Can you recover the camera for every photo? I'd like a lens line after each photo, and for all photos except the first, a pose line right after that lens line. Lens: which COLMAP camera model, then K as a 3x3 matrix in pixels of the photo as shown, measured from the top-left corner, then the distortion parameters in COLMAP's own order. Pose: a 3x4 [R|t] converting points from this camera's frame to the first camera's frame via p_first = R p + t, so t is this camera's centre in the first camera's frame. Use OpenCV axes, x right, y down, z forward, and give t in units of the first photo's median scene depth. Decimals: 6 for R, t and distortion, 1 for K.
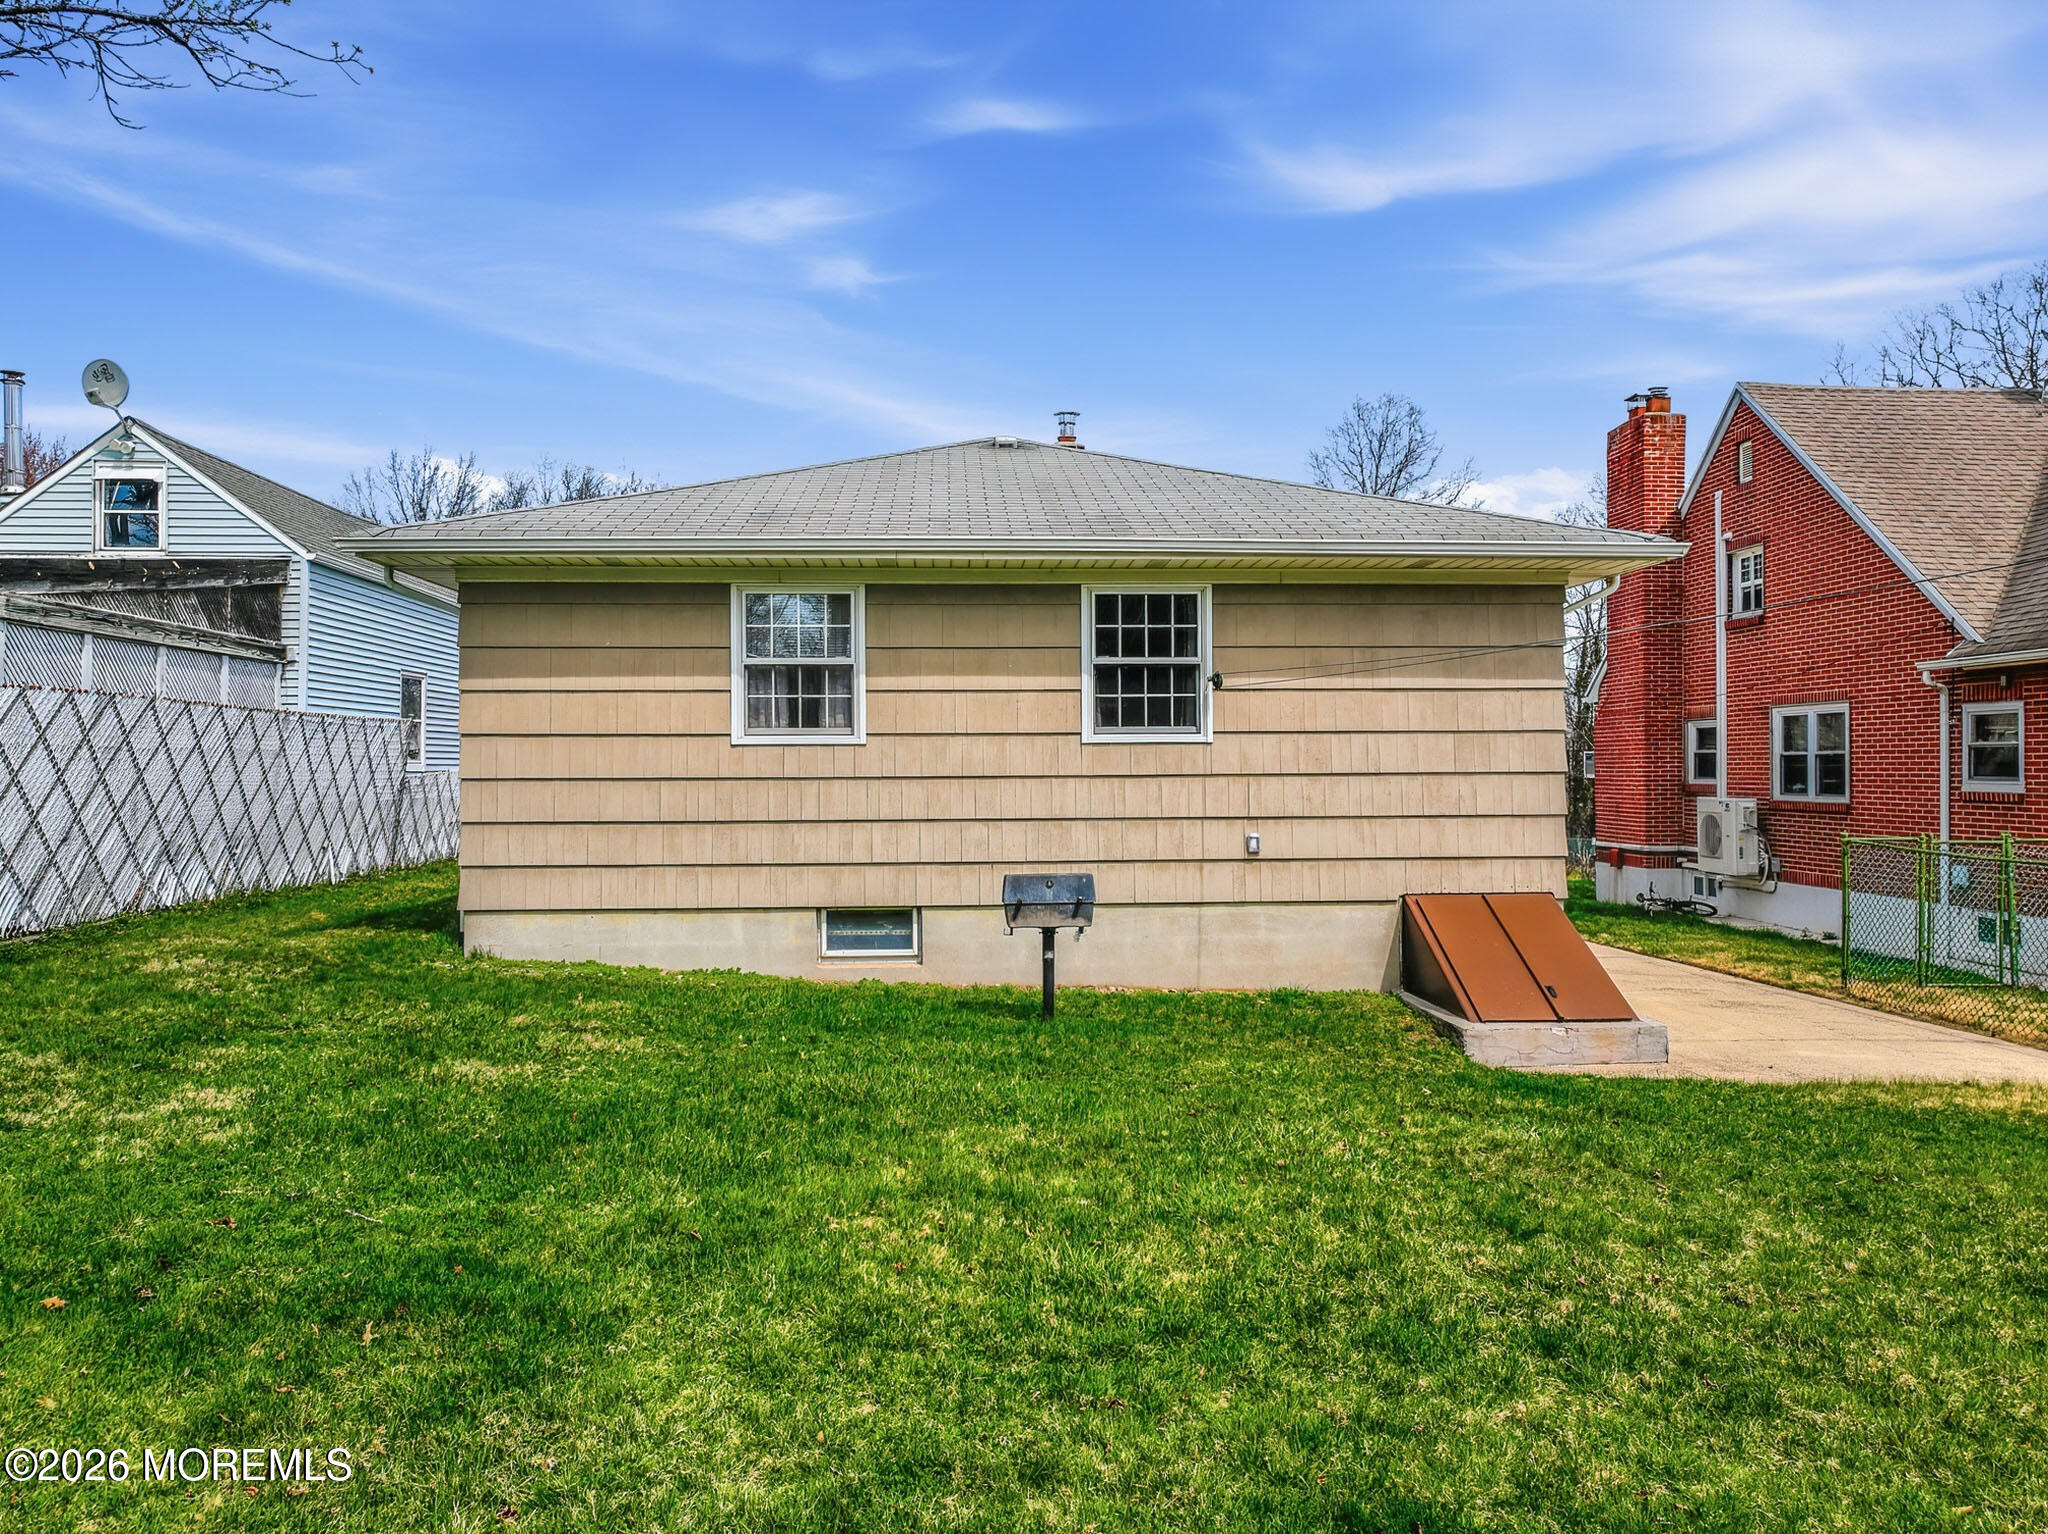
lens RADIAL K [[1428.8, 0, 1021.7], [0, 1428.8, 764.1], [0, 0, 1]] dist [-0.000831, -0.002502]
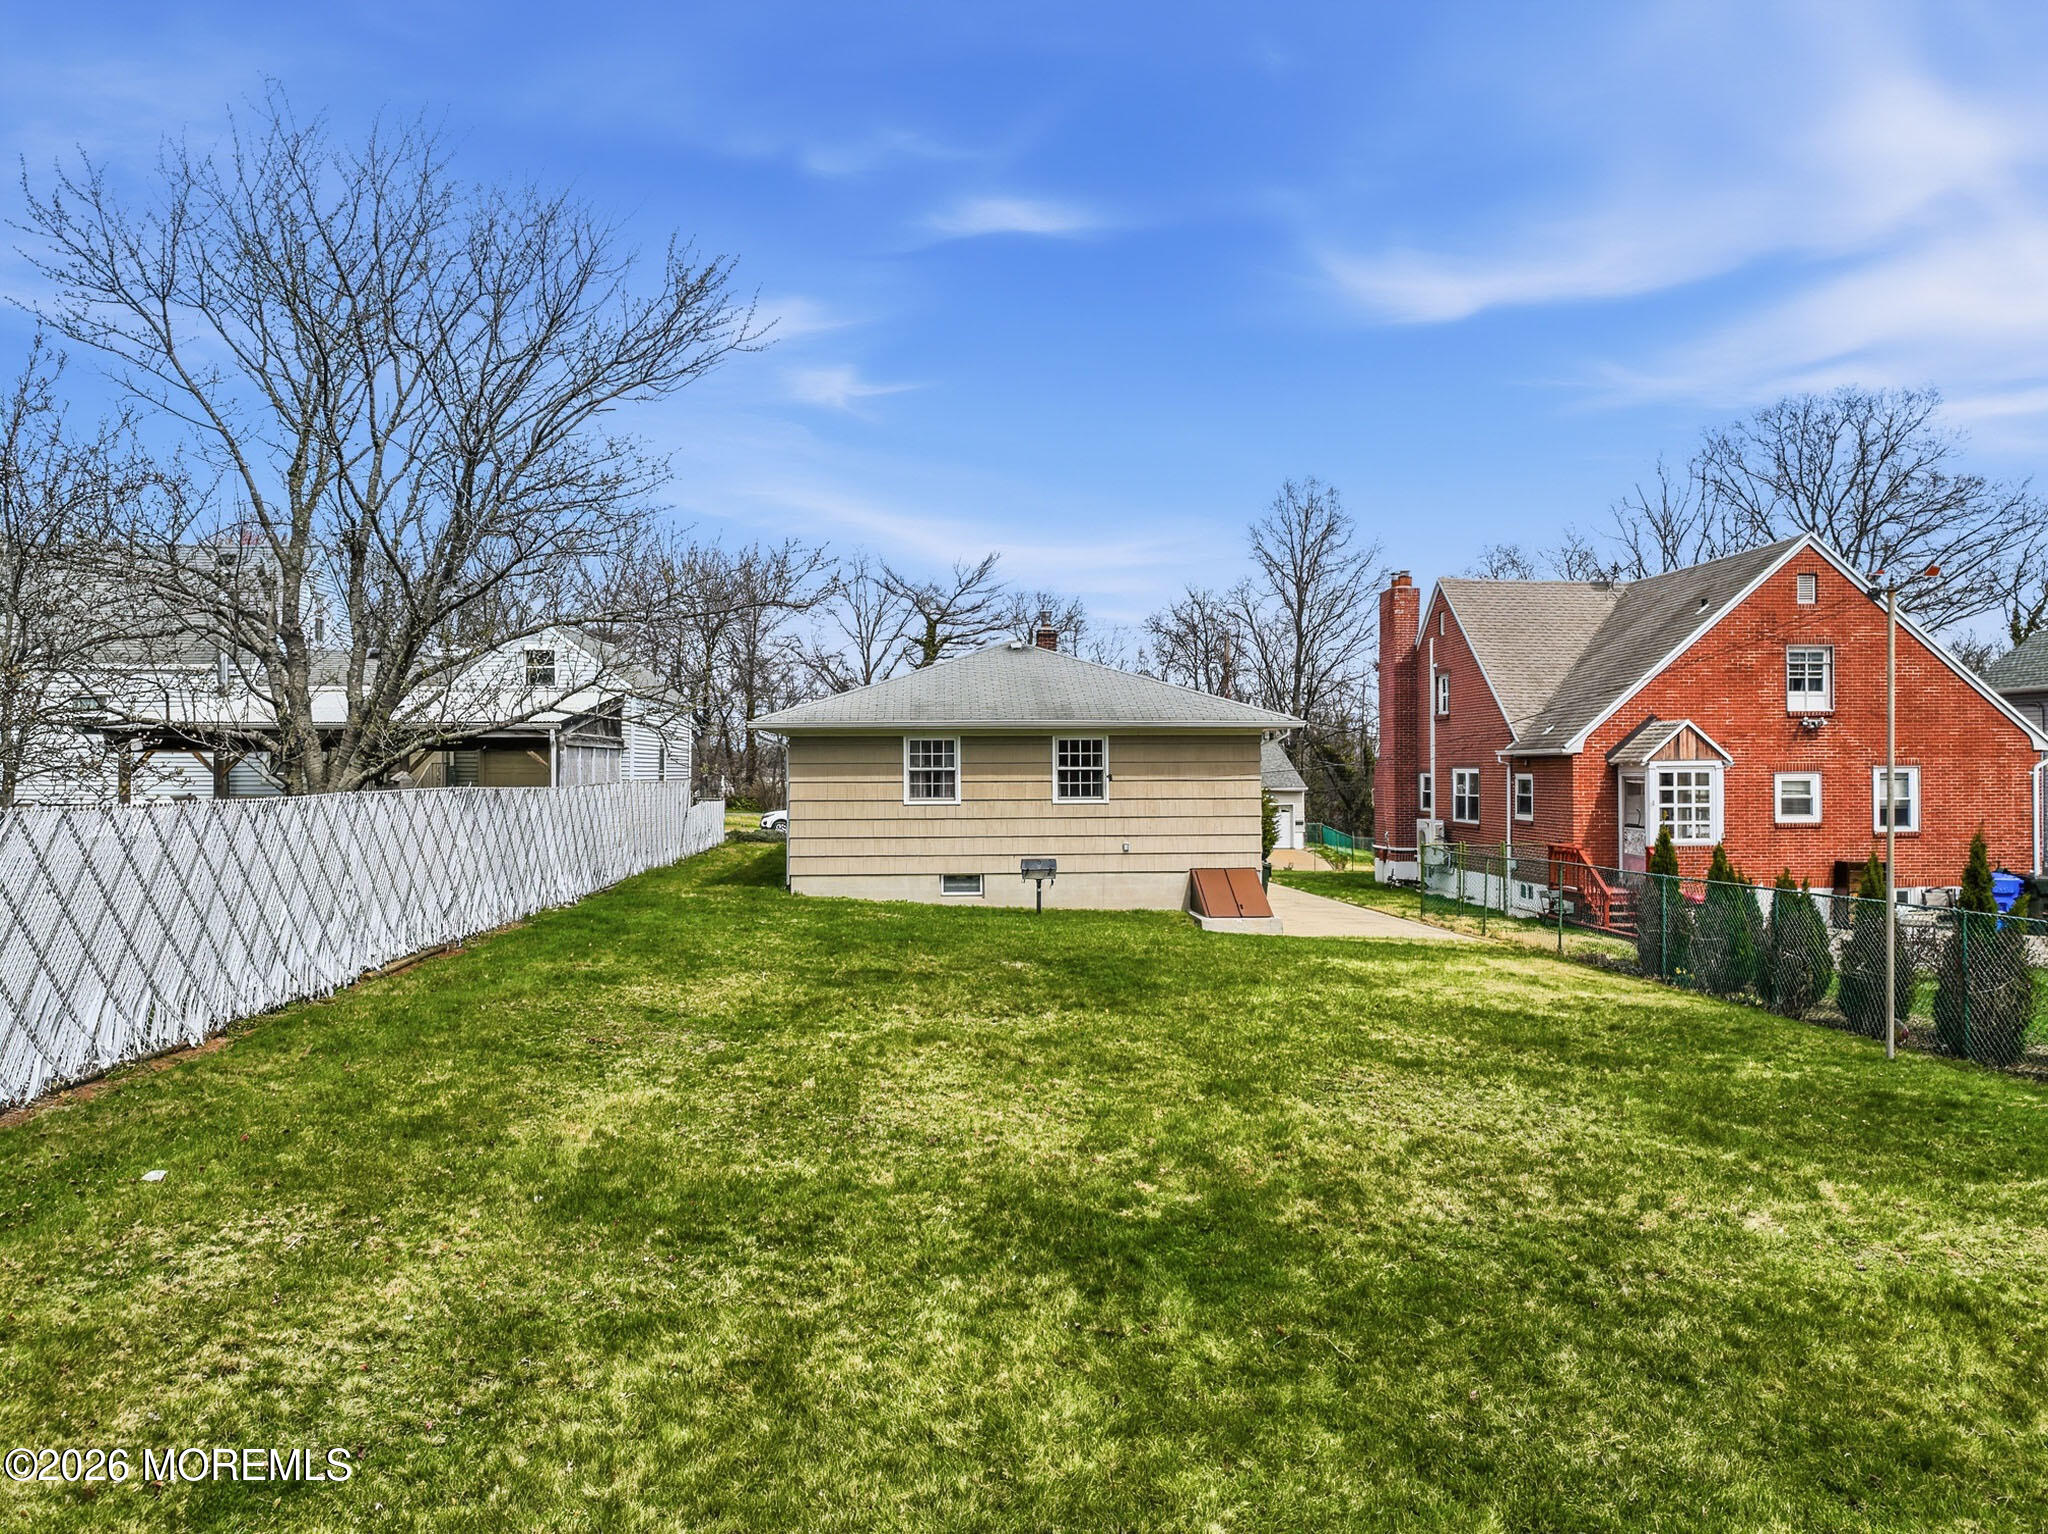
lens RADIAL K [[1428.8, 0, 1024.2], [0, 1428.8, 767.6], [0, 0, 1]] dist [-0.000831, -0.002502]
pose [[0.999903, 0.000086, 0.013961, -0.036743], [-0.000096, 1.000000, 0.000724, -0.074877], [-0.013961, -0.000725, 0.999902, -1.320208]]
